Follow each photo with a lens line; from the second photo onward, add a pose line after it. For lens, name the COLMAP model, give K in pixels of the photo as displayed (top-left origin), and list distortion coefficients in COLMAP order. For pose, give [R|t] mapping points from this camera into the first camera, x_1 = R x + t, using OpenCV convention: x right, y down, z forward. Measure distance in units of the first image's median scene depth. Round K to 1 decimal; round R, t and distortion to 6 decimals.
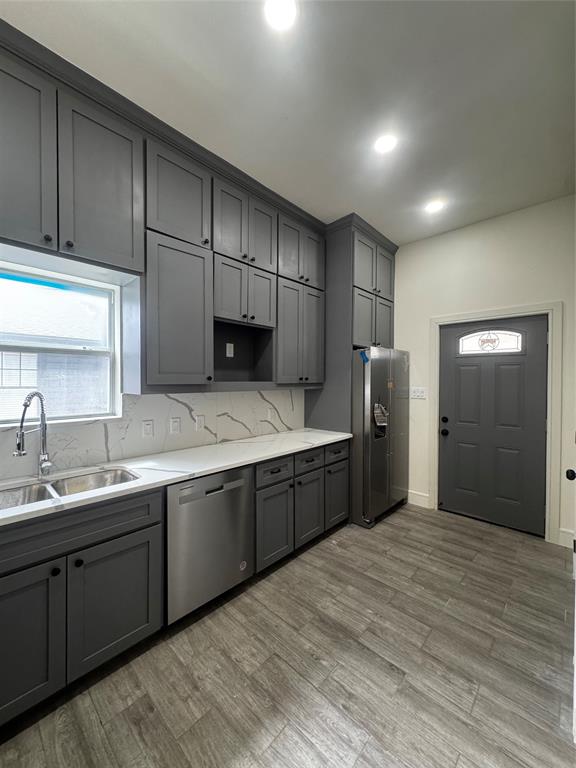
lens RADIAL K [[305.0, 0, 288.0], [0, 305.0, 384.0], [0, 0, 1]] dist [-0.000741, 0.000051]
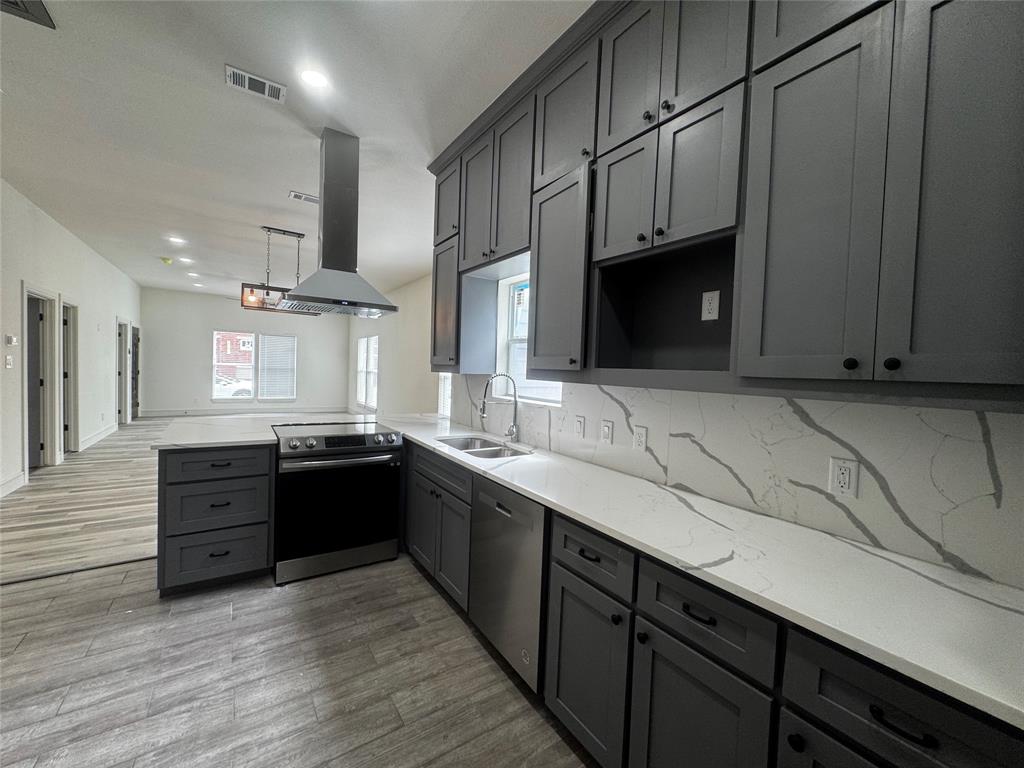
lens RADIAL K [[406.7, 0, 512.0], [0, 406.7, 384.0], [0, 0, 1]] dist [-0.000983, -0.000143]
pose [[-0.219545, 0.025206, -0.975277, 0.572622], [-0.050925, 0.998007, 0.037257, 0.003675], [0.974272, 0.057845, -0.217824, 0.970641]]
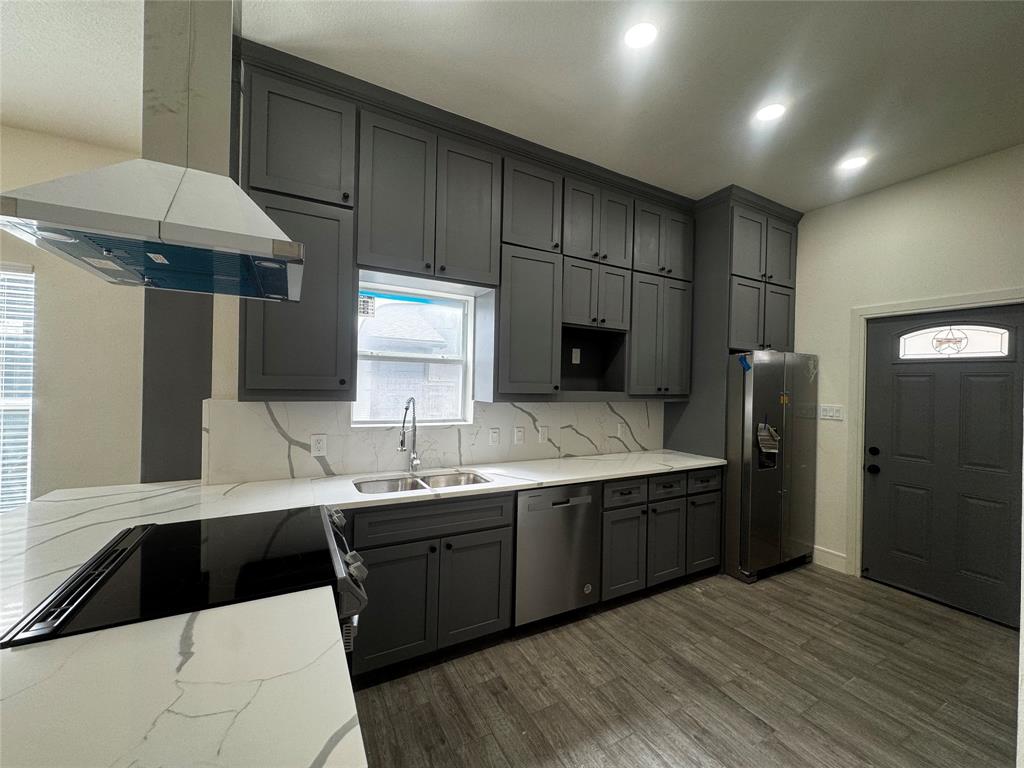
lens RADIAL K [[406.7, 0, 512.0], [0, 406.7, 384.0], [0, 0, 1]] dist [-0.000741, 0.000051]
pose [[0.950205, 0.019172, -0.311035, 0.006290], [-0.024391, 0.999619, -0.012899, -0.009353], [0.310670, 0.019843, 0.950311, -0.234490]]
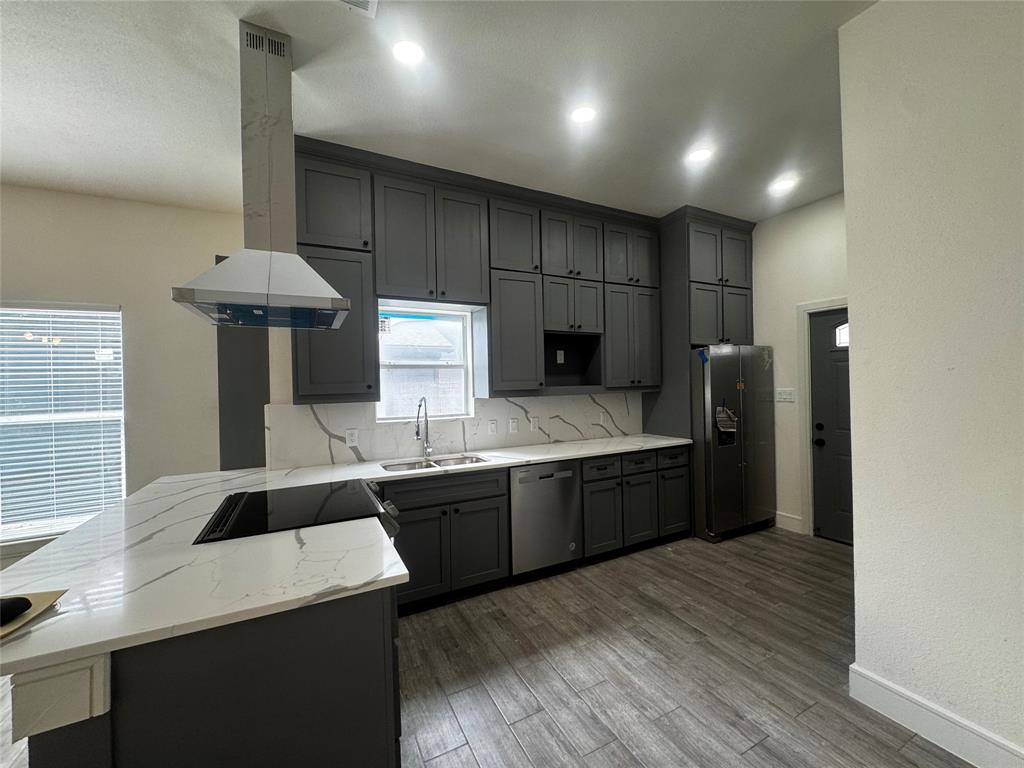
lens RADIAL K [[406.7, 0, 512.0], [0, 406.7, 384.0], [0, 0, 1]] dist [-0.000741, 0.000051]
pose [[0.941406, -0.021782, -0.336573, 0.145328], [0.019028, 0.999753, -0.011480, -0.003270], [0.336740, 0.004403, 0.941588, -0.453821]]
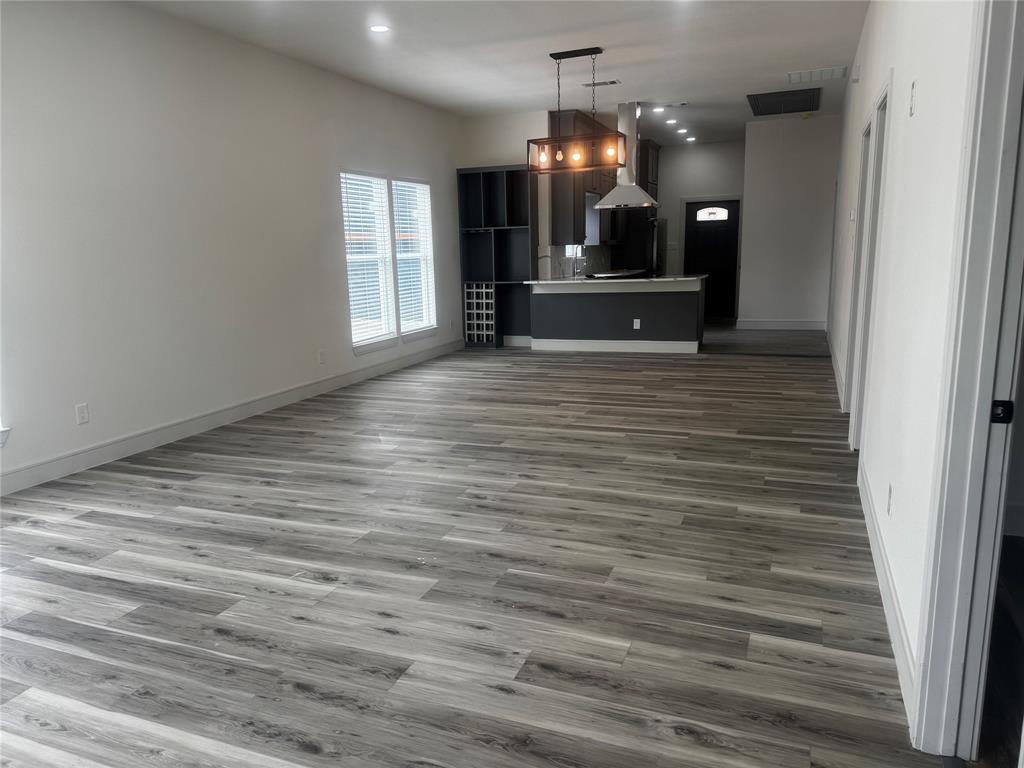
lens RADIAL K [[714.9, 0, 512.0], [0, 714.9, 384.0], [0, 0, 1]] dist [0.200937, -0.380242]
pose [[0.929436, -0.091086, 0.357563, -2.658612], [0.030261, 0.984604, 0.172161, 0.093440], [-0.367740, -0.149192, 0.917883, -3.420146]]
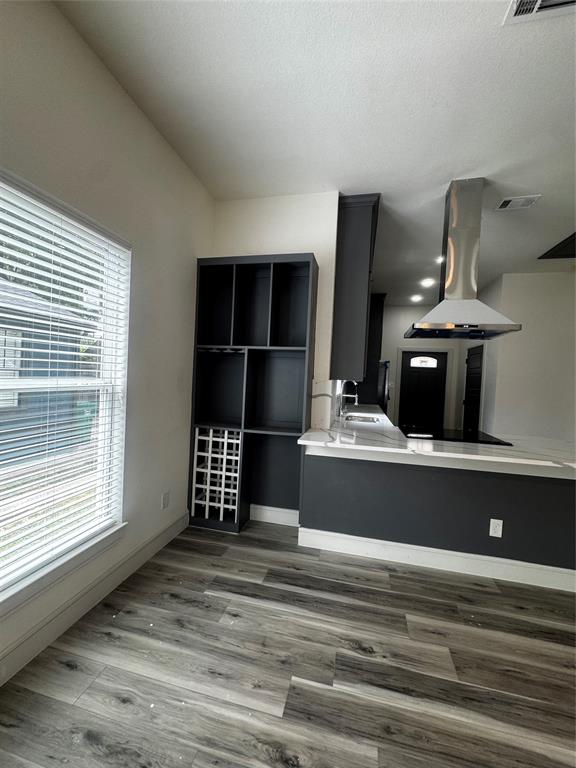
lens RADIAL K [[305.0, 0, 288.0], [0, 305.0, 384.0], [0, 0, 1]] dist [-0.000983, -0.000143]
pose [[0.863895, 0.026290, 0.502985, -1.630669], [-0.036785, 0.999263, 0.010949, 0.038441], [-0.502327, -0.027961, 0.864226, -0.502447]]
